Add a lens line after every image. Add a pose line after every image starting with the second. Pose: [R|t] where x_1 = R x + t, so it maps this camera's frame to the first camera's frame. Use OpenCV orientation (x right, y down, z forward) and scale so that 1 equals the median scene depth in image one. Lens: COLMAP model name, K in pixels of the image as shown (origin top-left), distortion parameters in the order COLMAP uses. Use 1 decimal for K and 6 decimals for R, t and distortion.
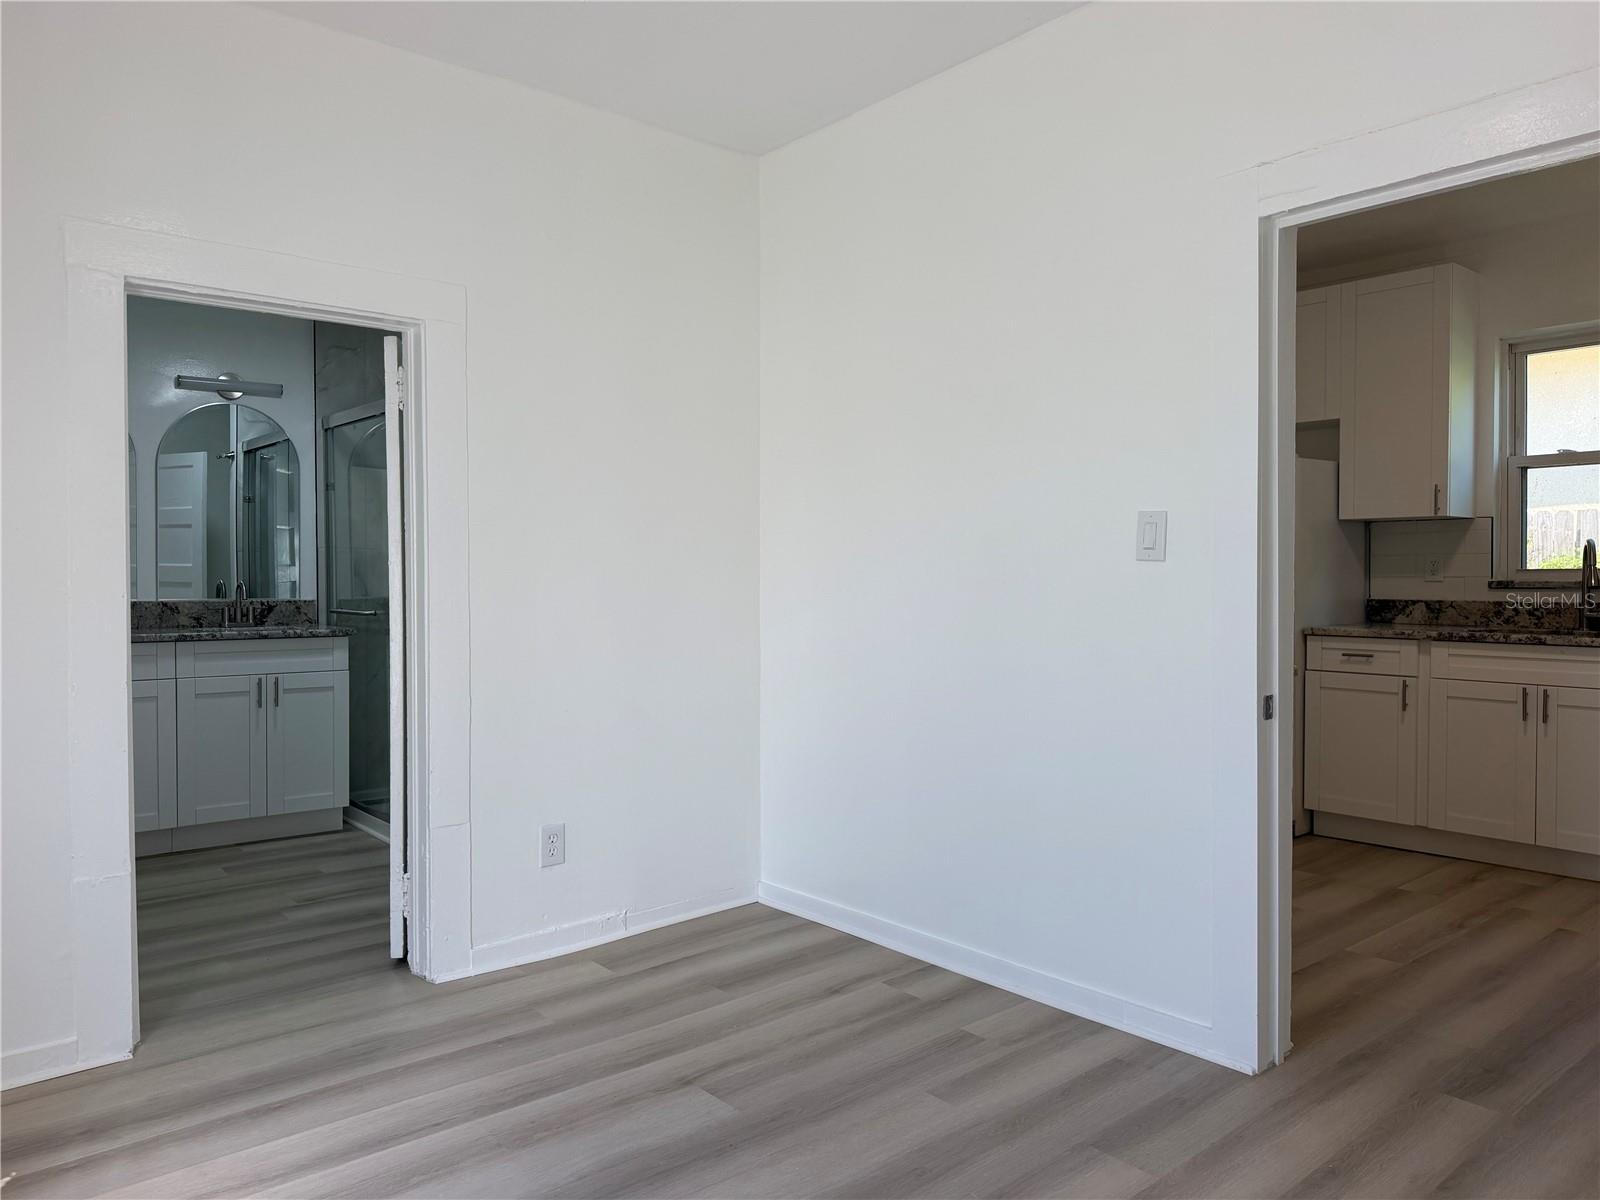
lens RADIAL K [[1118.8, 0, 811.0], [0, 1118.8, 592.3], [0, 0, 1]] dist [-0.000069, -0.017392]
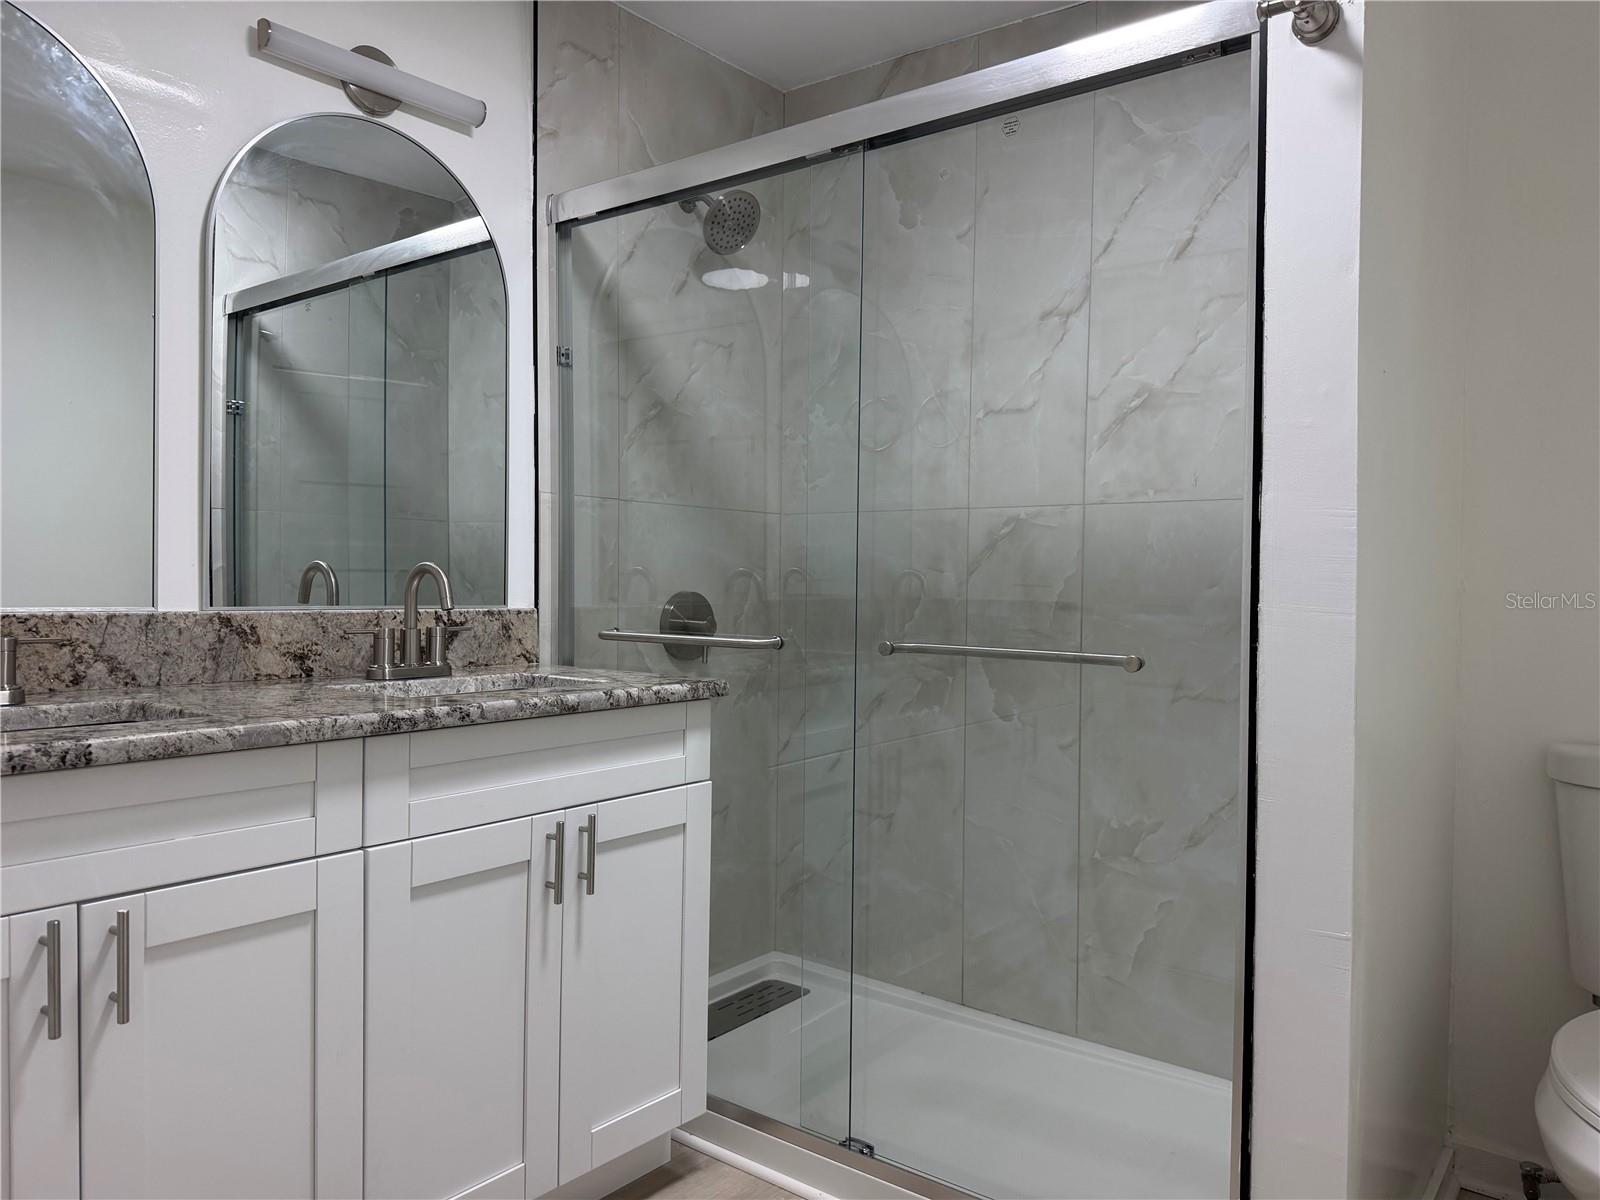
lens RADIAL K [[1118.8, 0, 802.6], [0, 1118.8, 600.0], [0, 0, 1]] dist [-0.000069, -0.017392]
pose [[0.980284, 0.003974, 0.197554, -0.464495], [-0.004027, 0.999992, -0.000132, 0.003253], [-0.197553, -0.000666, 0.980292, 0.595630]]
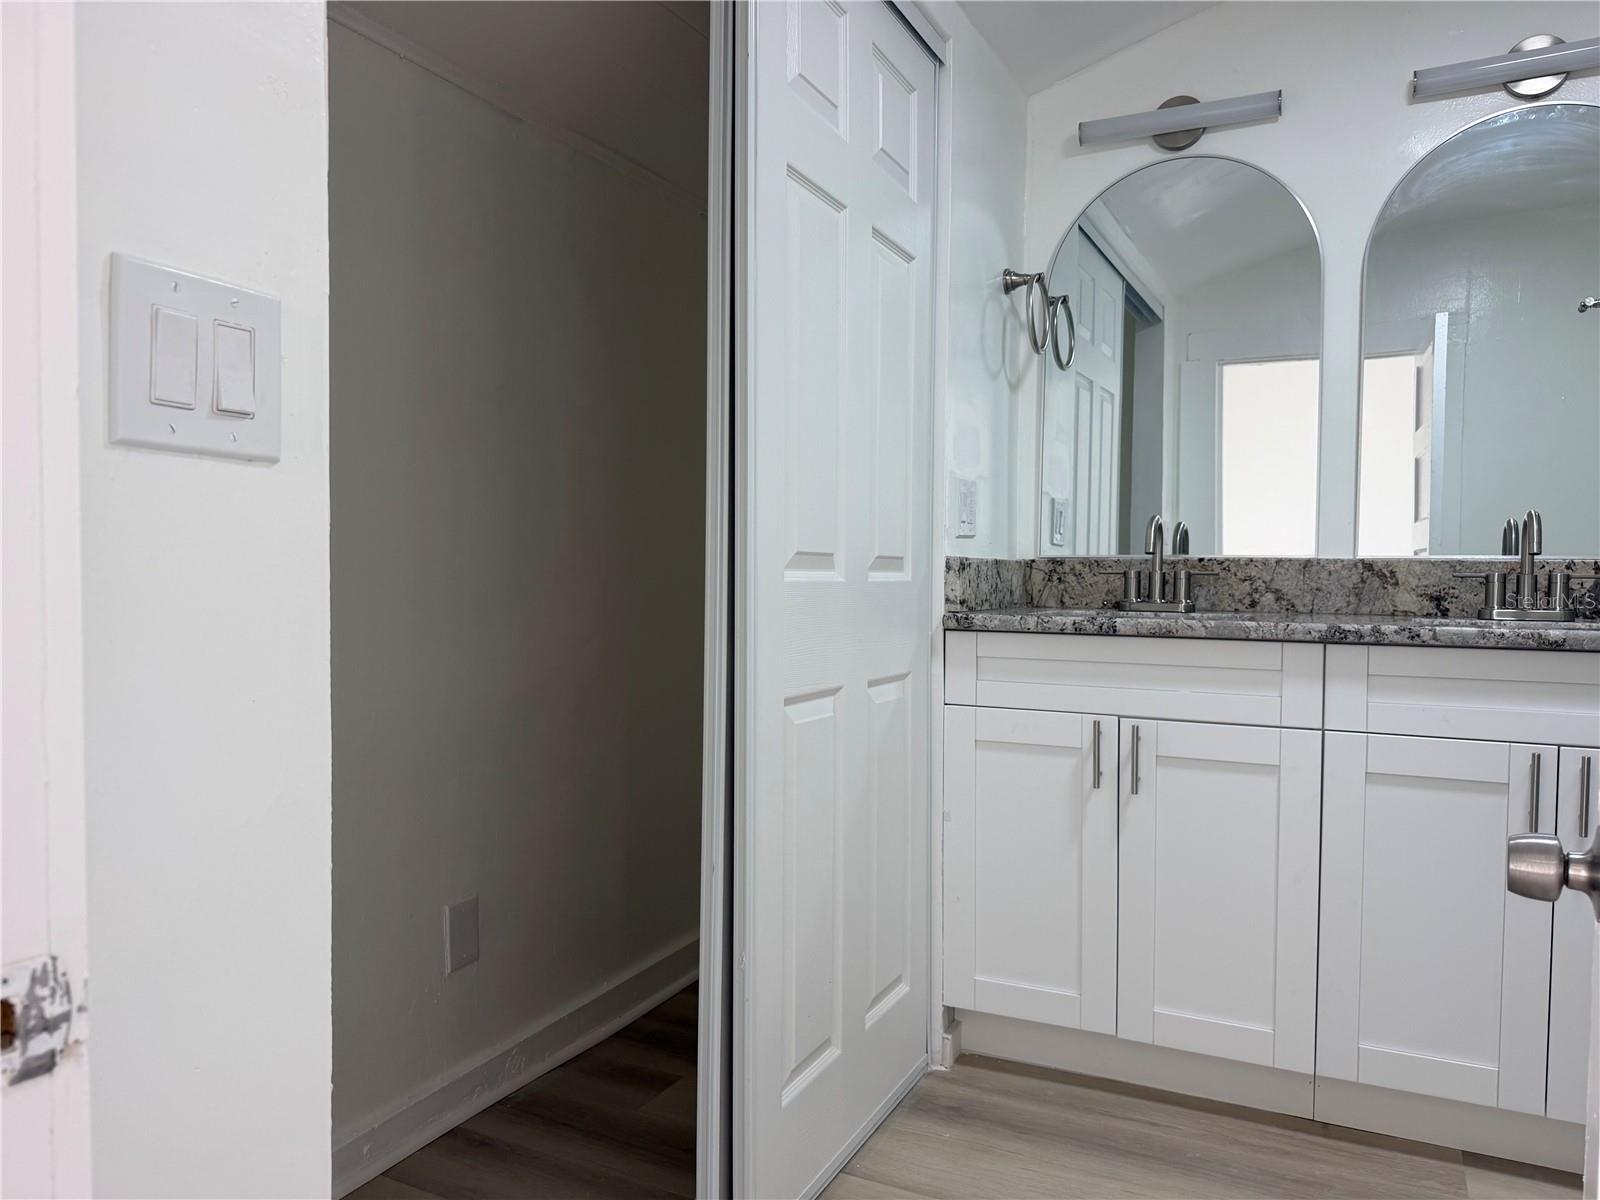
lens RADIAL K [[1118.8, 0, 802.9], [0, 1118.8, 607.6], [0, 0, 1]] dist [-0.000069, -0.017392]
pose [[0.377797, 0.028196, -0.925459, -0.230452], [-0.021588, 0.999533, 0.021641, 0.023668], [0.925637, 0.011803, 0.378229, 0.600597]]
